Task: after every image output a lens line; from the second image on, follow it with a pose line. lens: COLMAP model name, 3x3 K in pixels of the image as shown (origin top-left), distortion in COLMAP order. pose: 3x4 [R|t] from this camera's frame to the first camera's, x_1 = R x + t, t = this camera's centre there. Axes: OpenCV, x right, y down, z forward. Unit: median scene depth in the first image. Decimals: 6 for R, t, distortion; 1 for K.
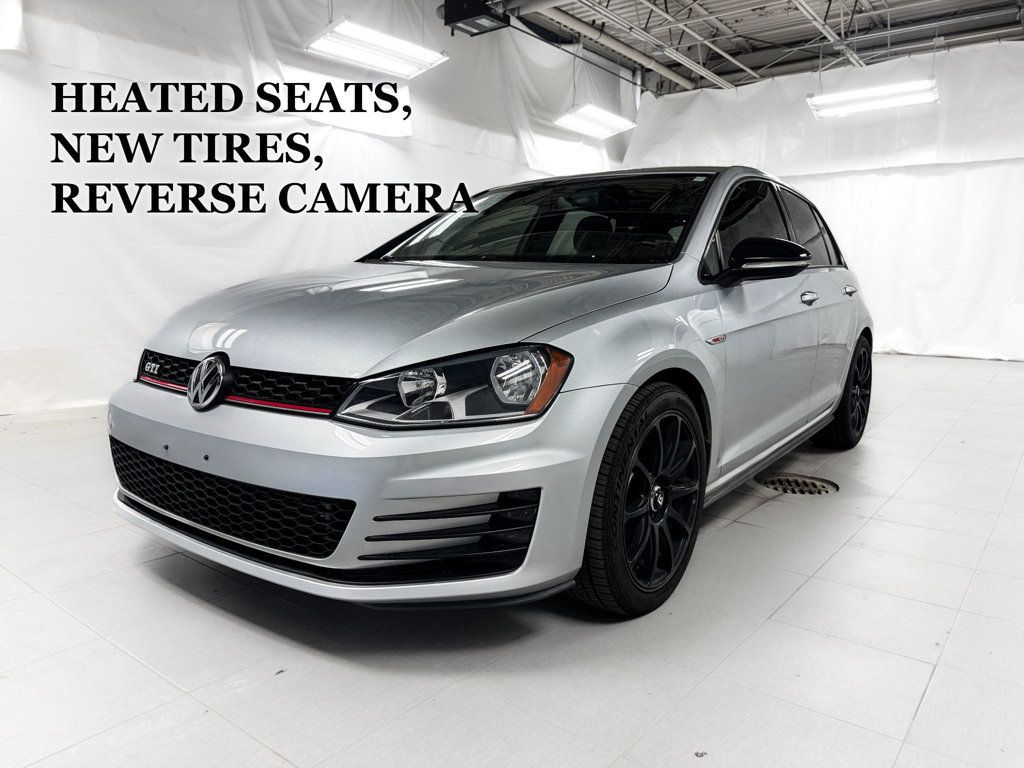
lens RADIAL K [[730.8, 0, 503.4], [0, 730.8, 385.5], [0, 0, 1]] dist [0.014449, -0.012226]
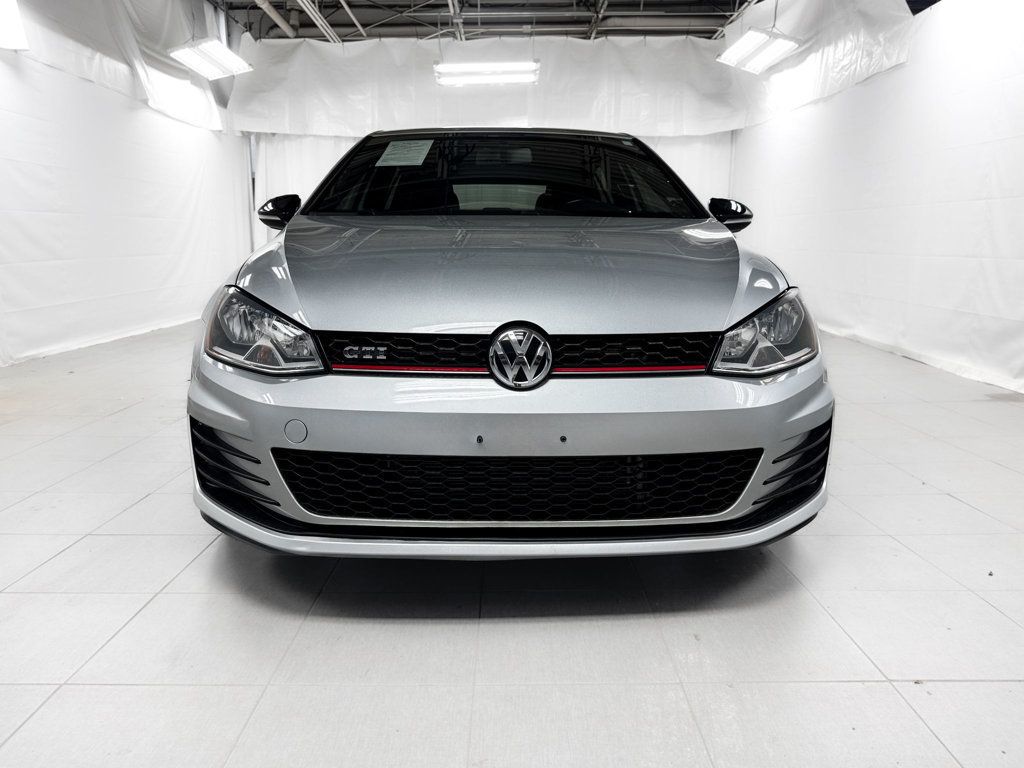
lens RADIAL K [[756.9, 0, 505.8], [0, 756.9, 385.5], [0, 0, 1]] dist [0.011053, -0.002735]
pose [[0.793519, -0.125501, 0.595463, -0.208642], [0.099208, 0.992092, 0.076890, -0.008897], [-0.600404, -0.001939, 0.799695, 0.067165]]
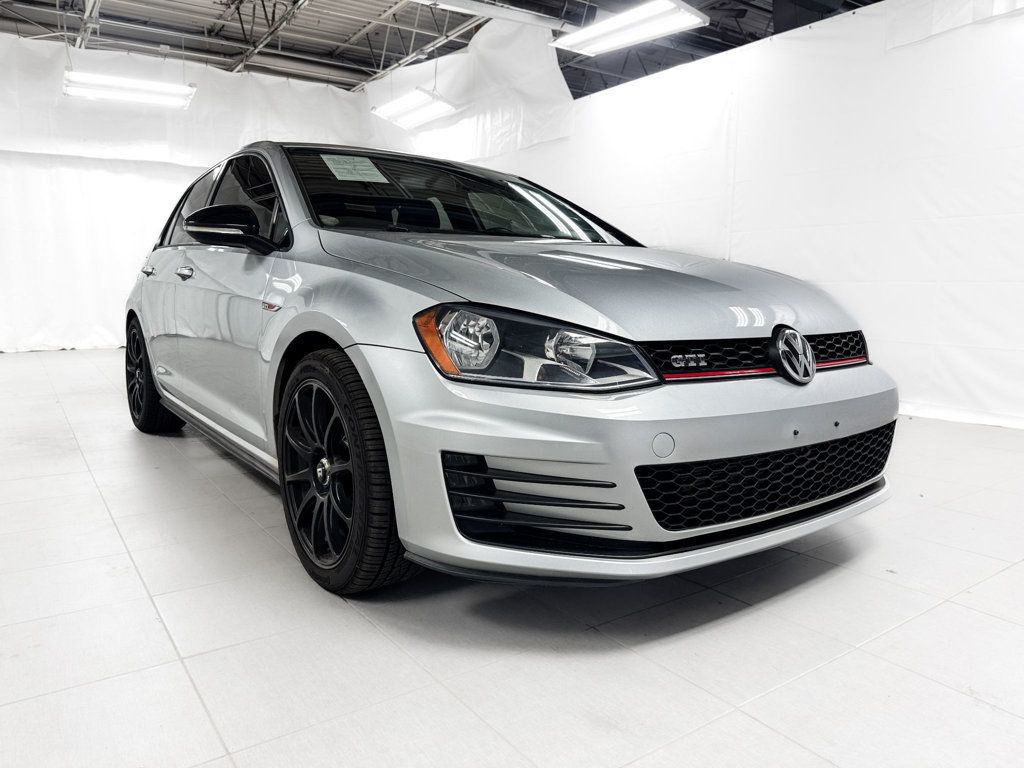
lens RADIAL K [[728.3, 0, 501.2], [0, 728.3, 382.0], [0, 0, 1]] dist [0.041427, -0.037309]
pose [[0.323533, -0.133146, 0.936802, -0.312167], [0.136046, 0.986309, 0.093197, -0.024399], [-0.936386, 0.097296, 0.337217, 0.226073]]
